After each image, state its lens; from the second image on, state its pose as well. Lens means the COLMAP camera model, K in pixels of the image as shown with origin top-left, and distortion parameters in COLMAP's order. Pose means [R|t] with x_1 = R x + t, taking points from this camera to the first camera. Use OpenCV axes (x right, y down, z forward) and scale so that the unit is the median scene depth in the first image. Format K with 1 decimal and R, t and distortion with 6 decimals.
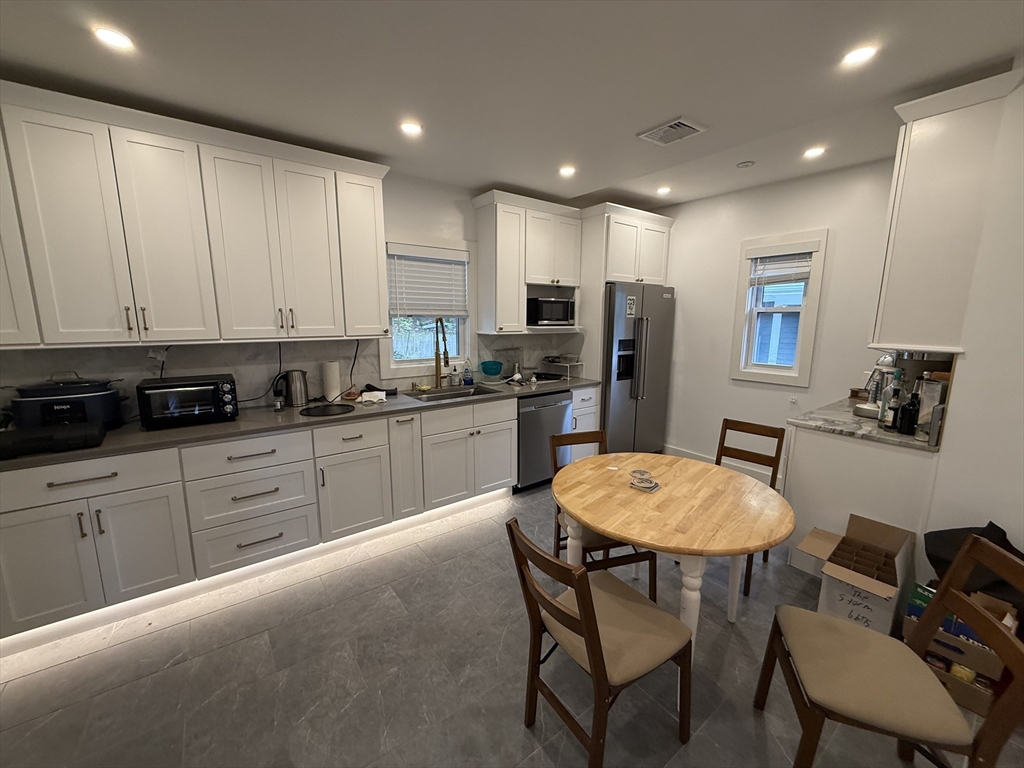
lens RADIAL K [[407.6, 0, 511.6], [0, 407.6, 384.9], [0, 0, 1]] dist [-0.000671, 0.000733]
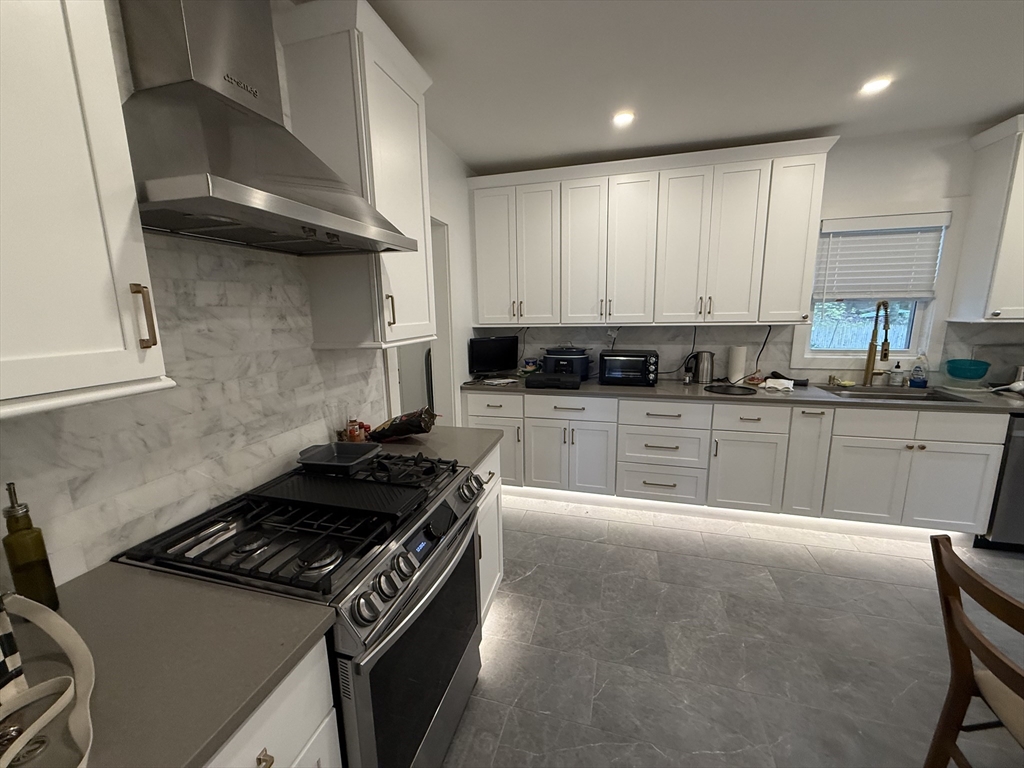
lens RADIAL K [[407.6, 0, 512.3], [0, 407.6, 384.2], [0, 0, 1]] dist [-0.000671, 0.000733]
pose [[0.610474, 0.129589, -0.781363, 0.040335], [-0.110983, 0.990787, 0.077612, 0.027221], [0.784222, 0.039338, 0.619232, -0.124057]]
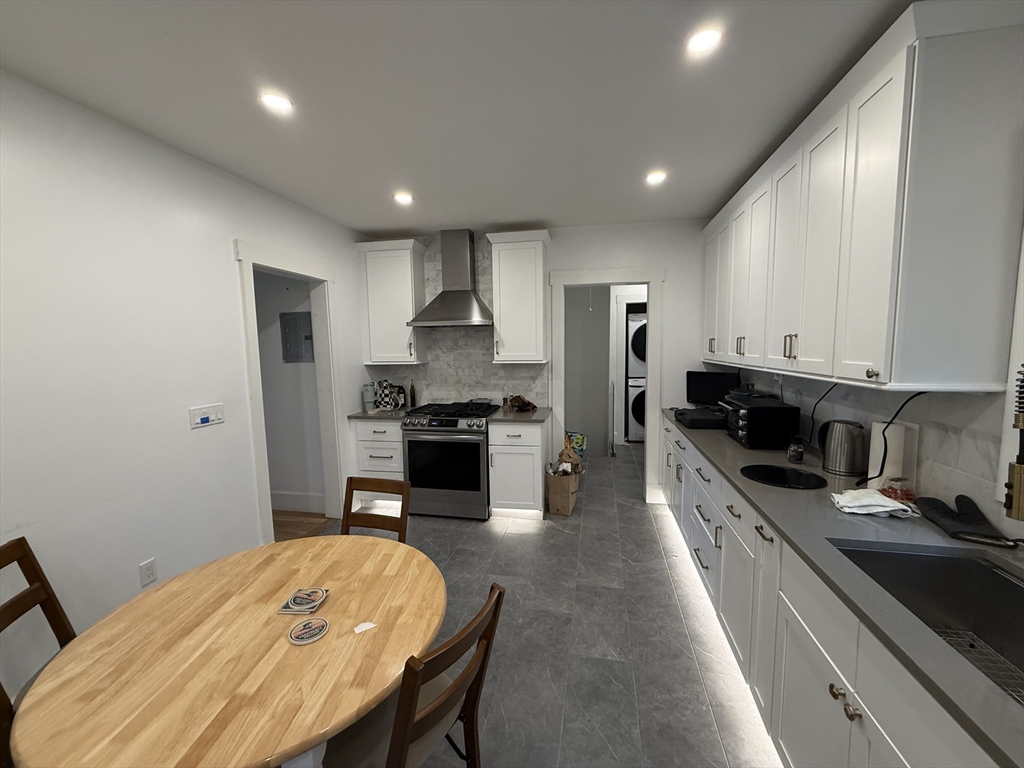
lens RADIAL K [[407.6, 0, 512.3], [0, 407.6, 384.9], [0, 0, 1]] dist [-0.000671, 0.000733]
pose [[-0.747587, 0.068744, -0.660597, 0.354460], [-0.101624, 0.971077, 0.216060, -0.197991], [0.656344, 0.228657, -0.718978, 1.174421]]
